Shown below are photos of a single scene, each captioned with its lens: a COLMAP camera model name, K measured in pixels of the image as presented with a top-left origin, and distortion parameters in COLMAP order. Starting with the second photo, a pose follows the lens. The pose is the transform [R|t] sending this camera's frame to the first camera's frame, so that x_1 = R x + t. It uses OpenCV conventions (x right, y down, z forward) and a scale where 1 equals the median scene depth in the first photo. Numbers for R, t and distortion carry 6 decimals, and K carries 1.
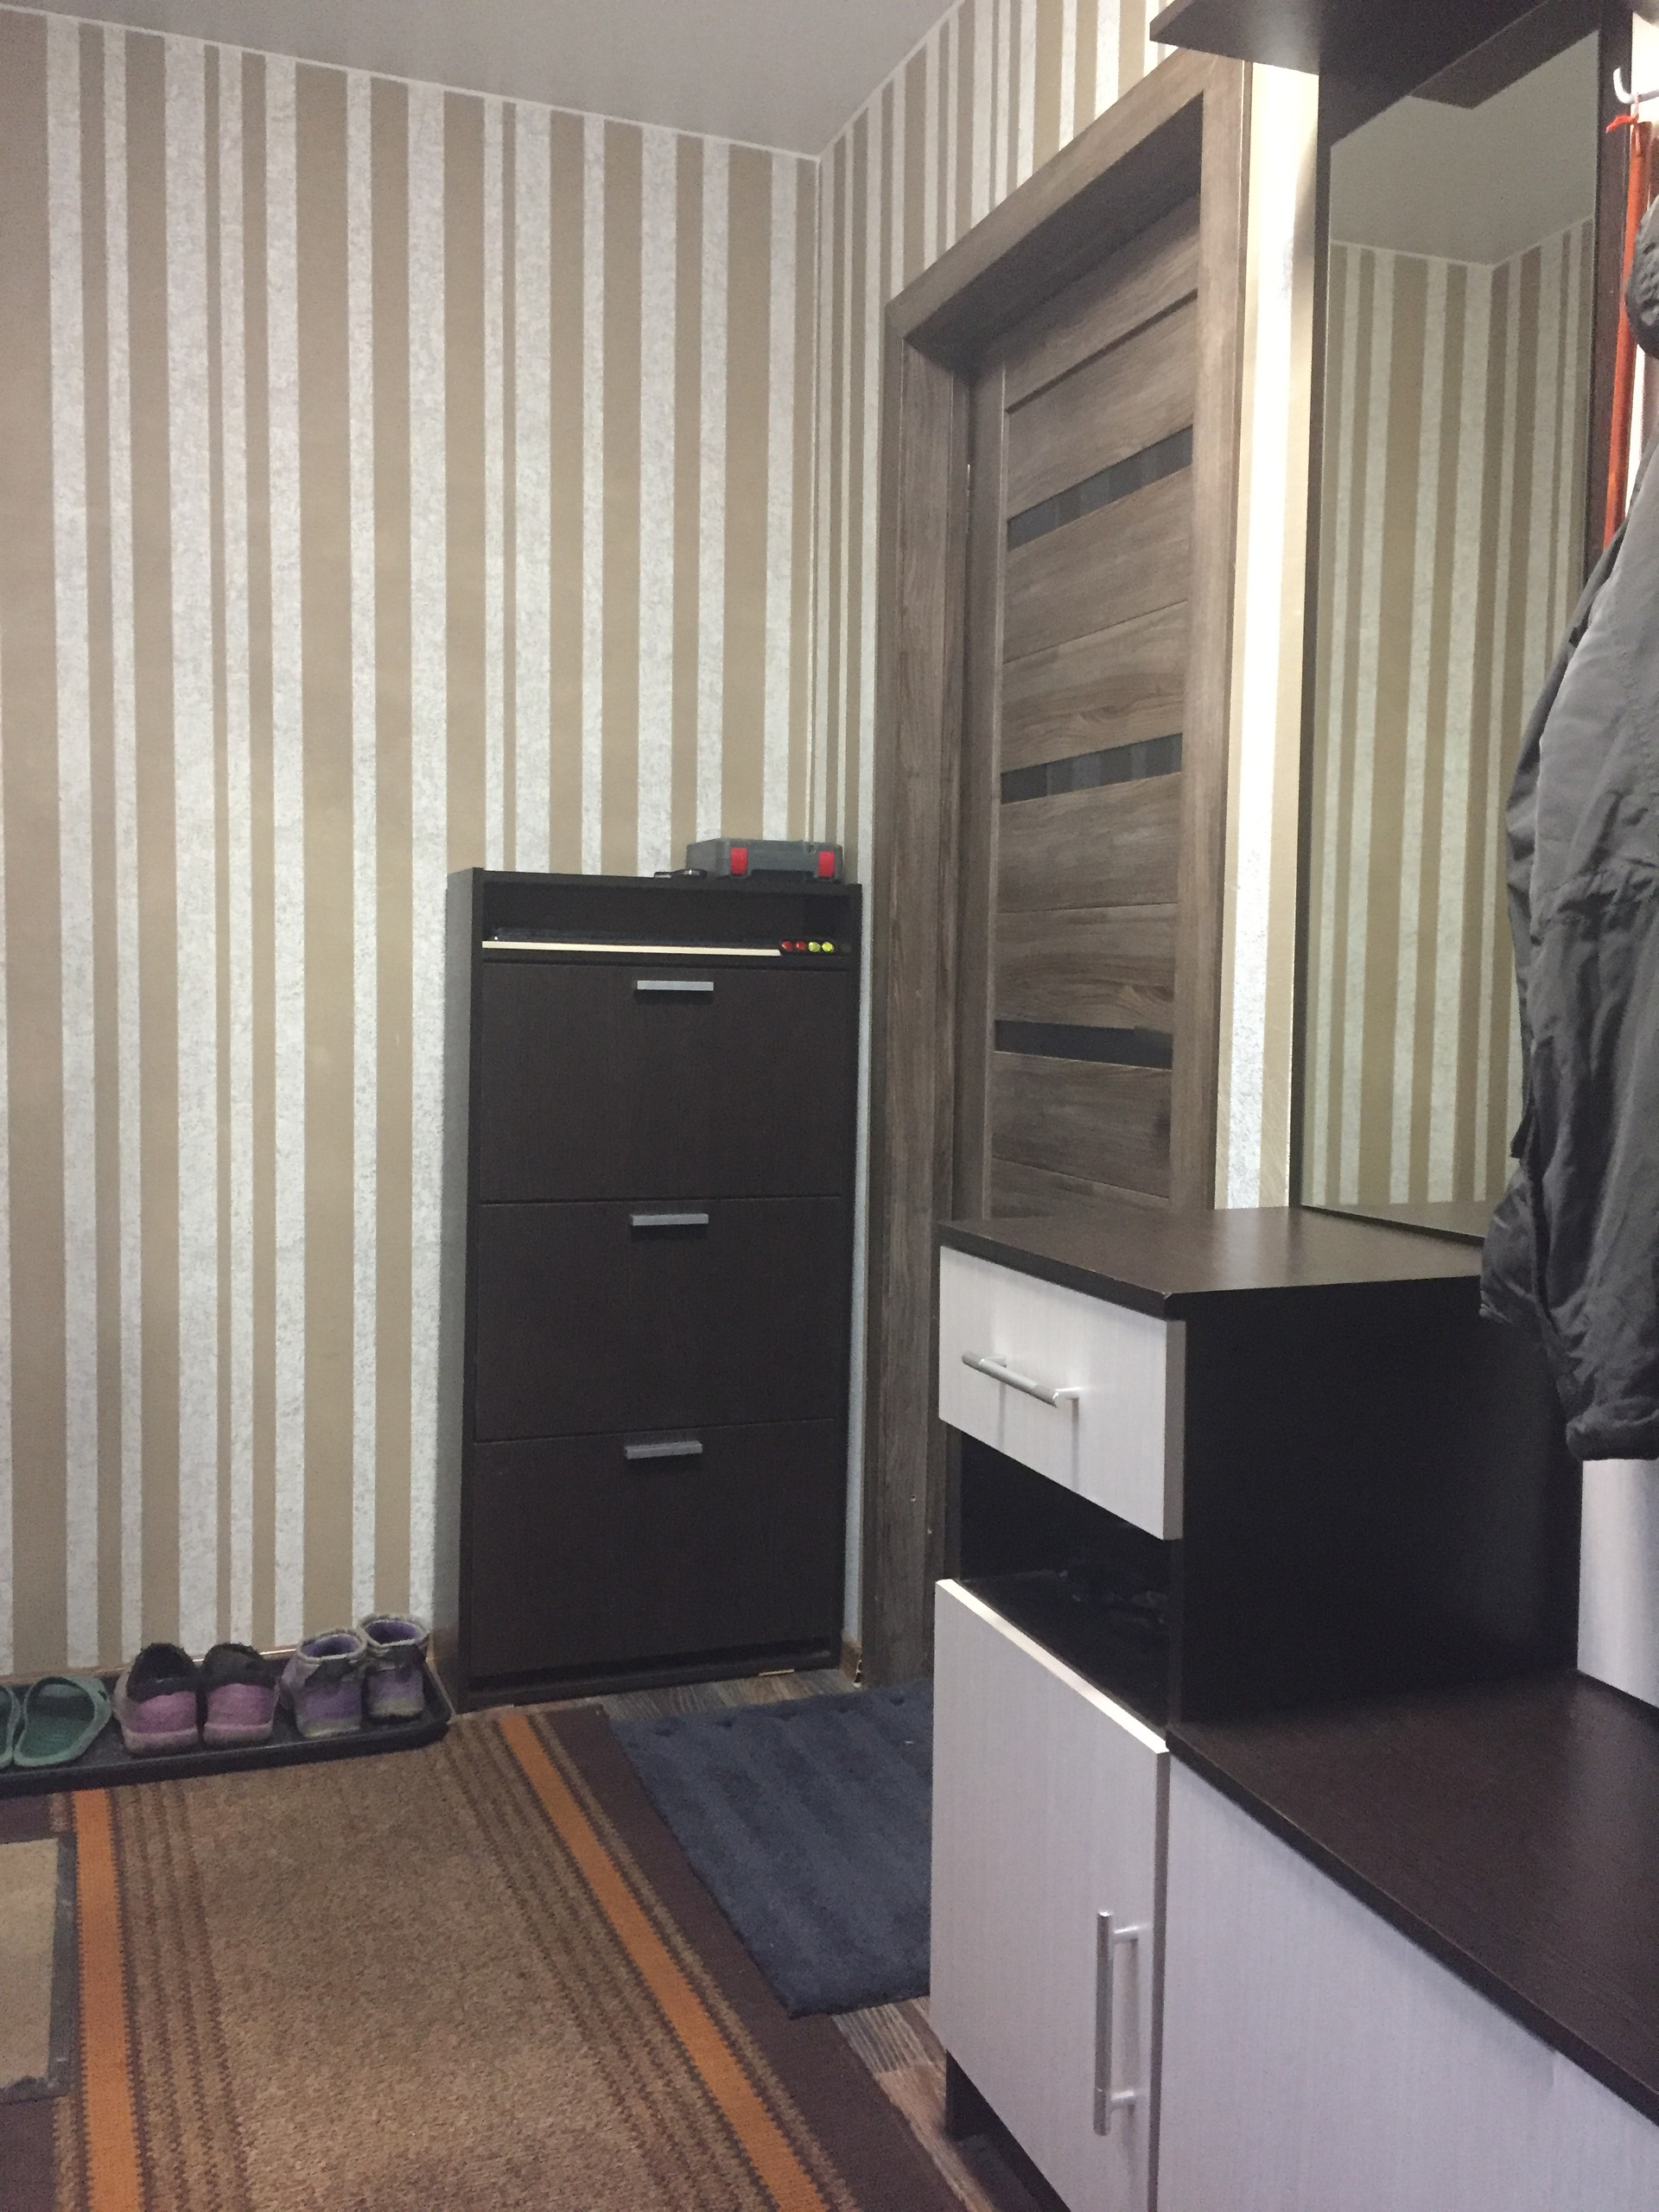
lens RADIAL K [[1928.5, 0, 821.7], [0, 1928.5, 1101.4], [0, 0, 1]] dist [0.079301, -0.093249]
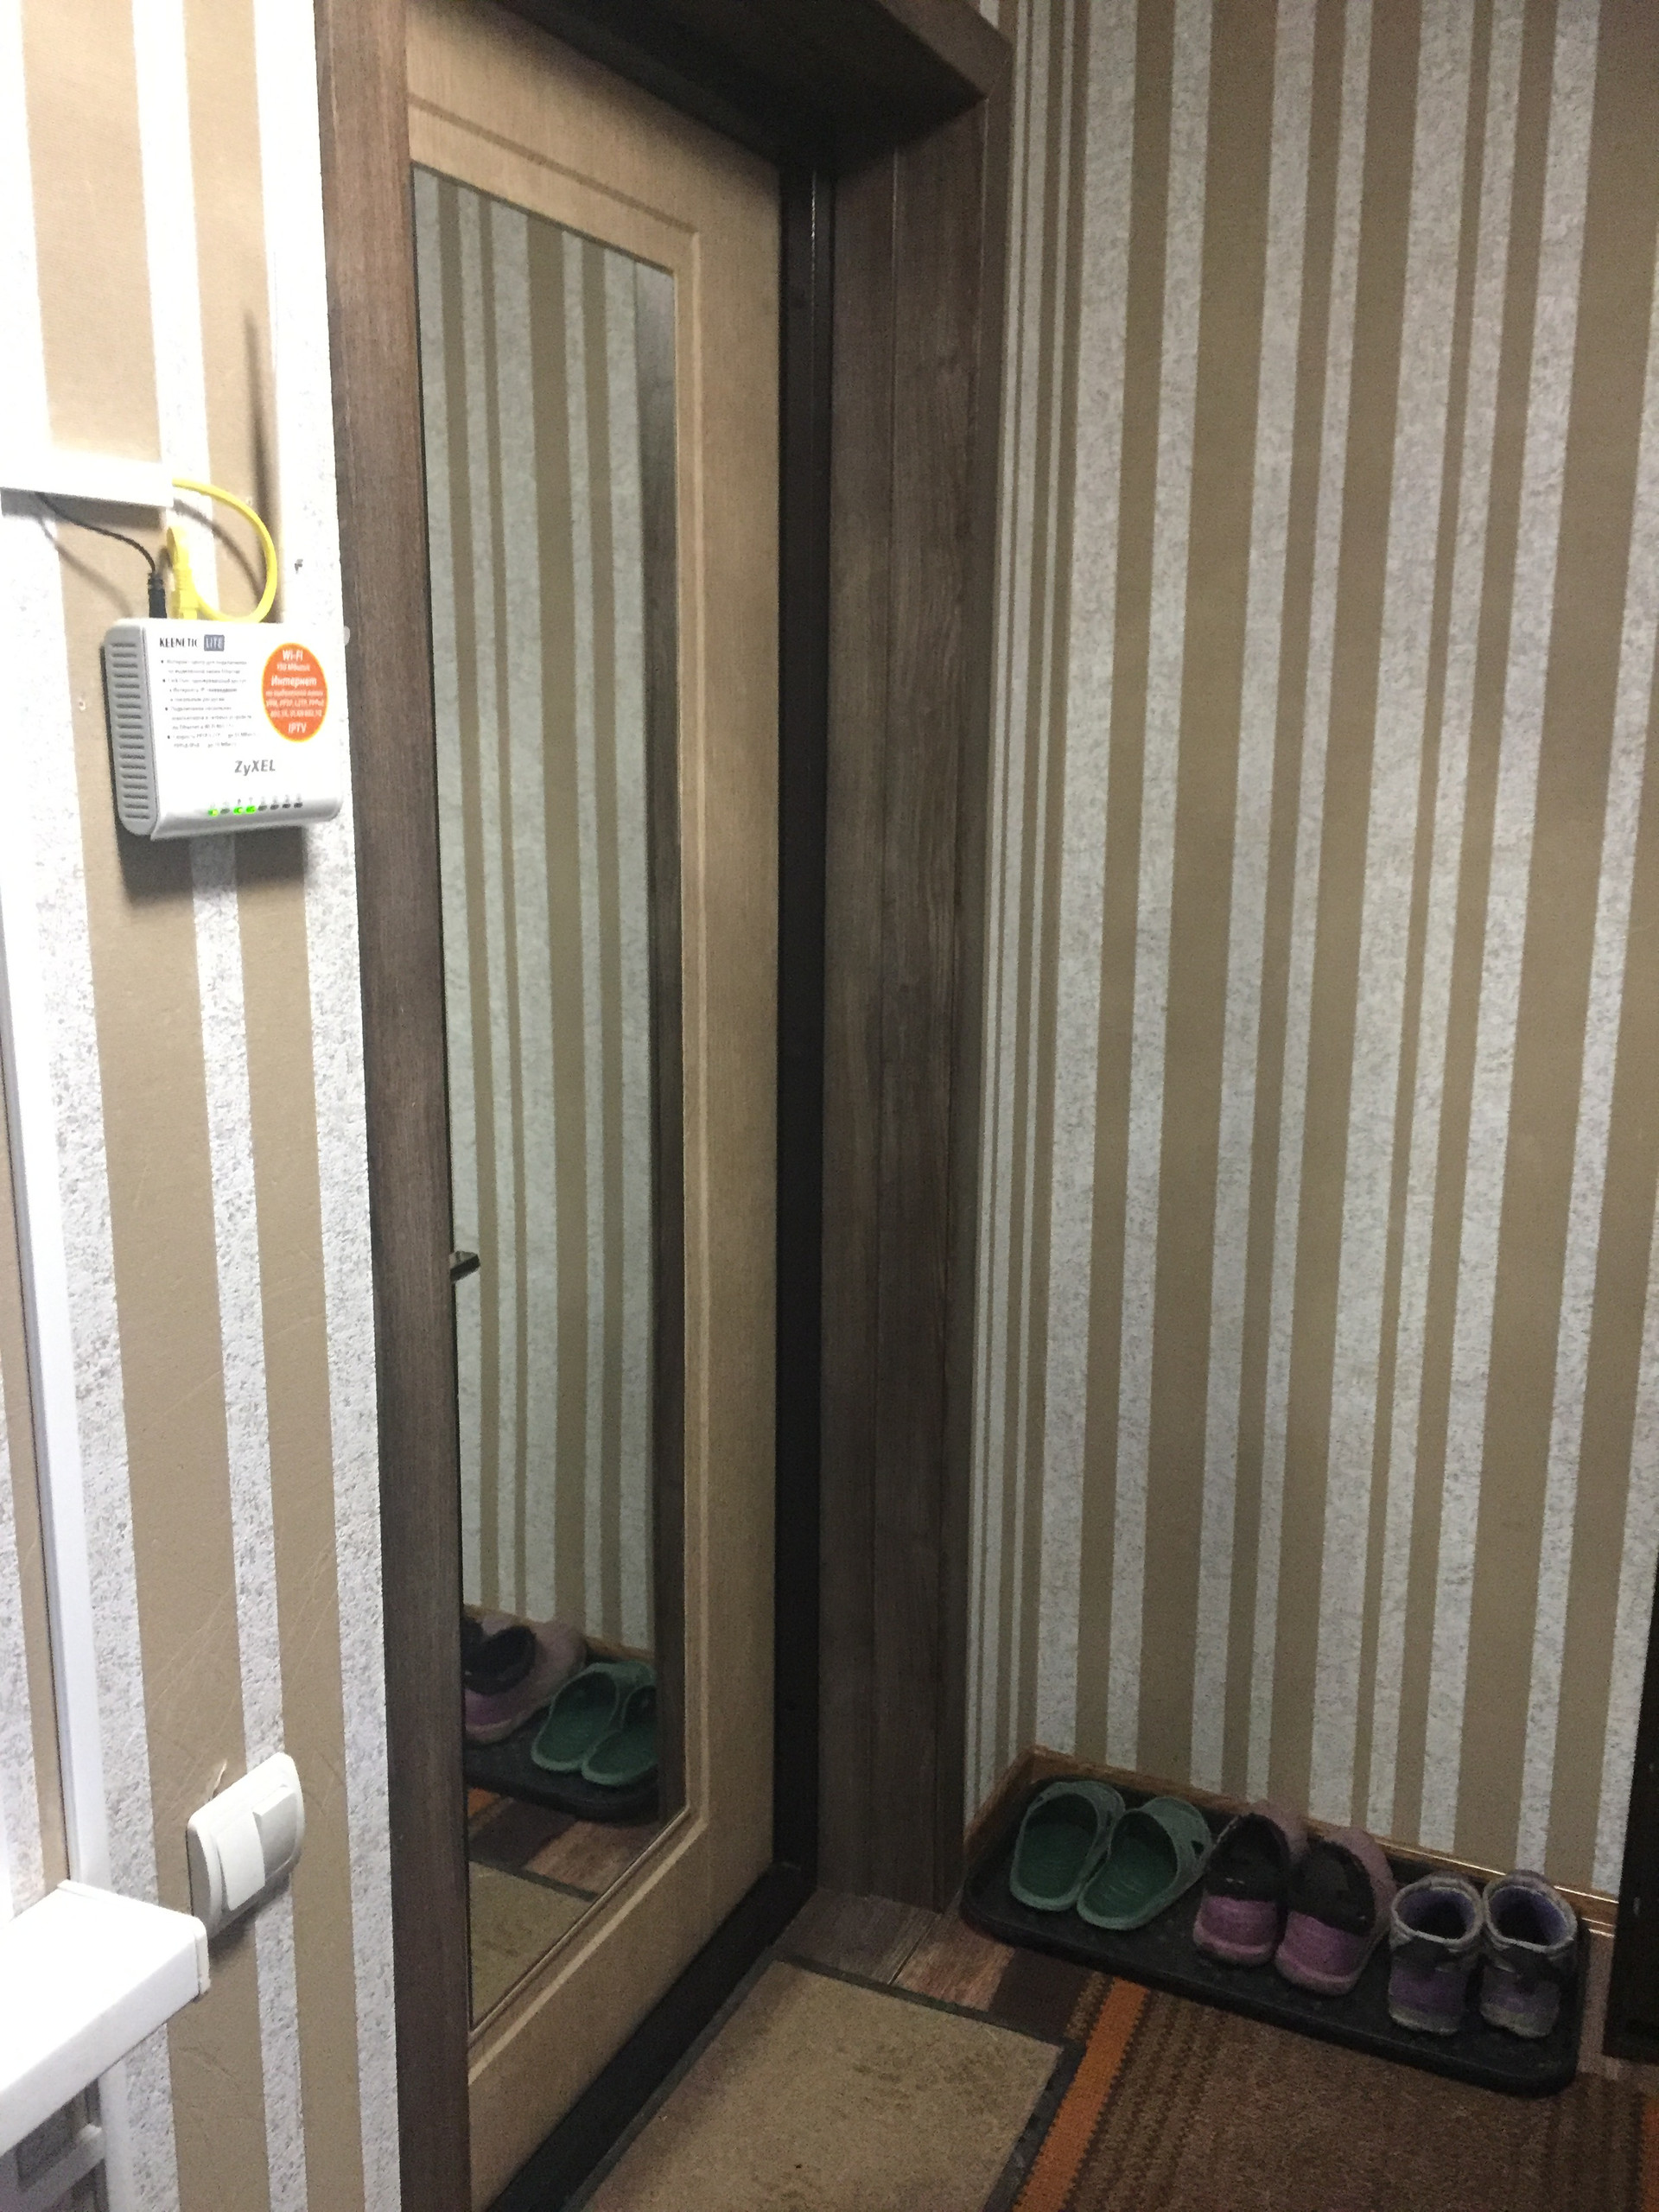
lens RADIAL K [[1928.5, 0, 824.2], [0, 1928.5, 1100.2], [0, 0, 1]] dist [0.079301, -0.093249]
pose [[0.696746, 0.132211, -0.705028, 0.086648], [-0.038655, 0.988360, 0.147142, -0.146658], [0.716276, -0.075268, 0.693746, 0.280099]]
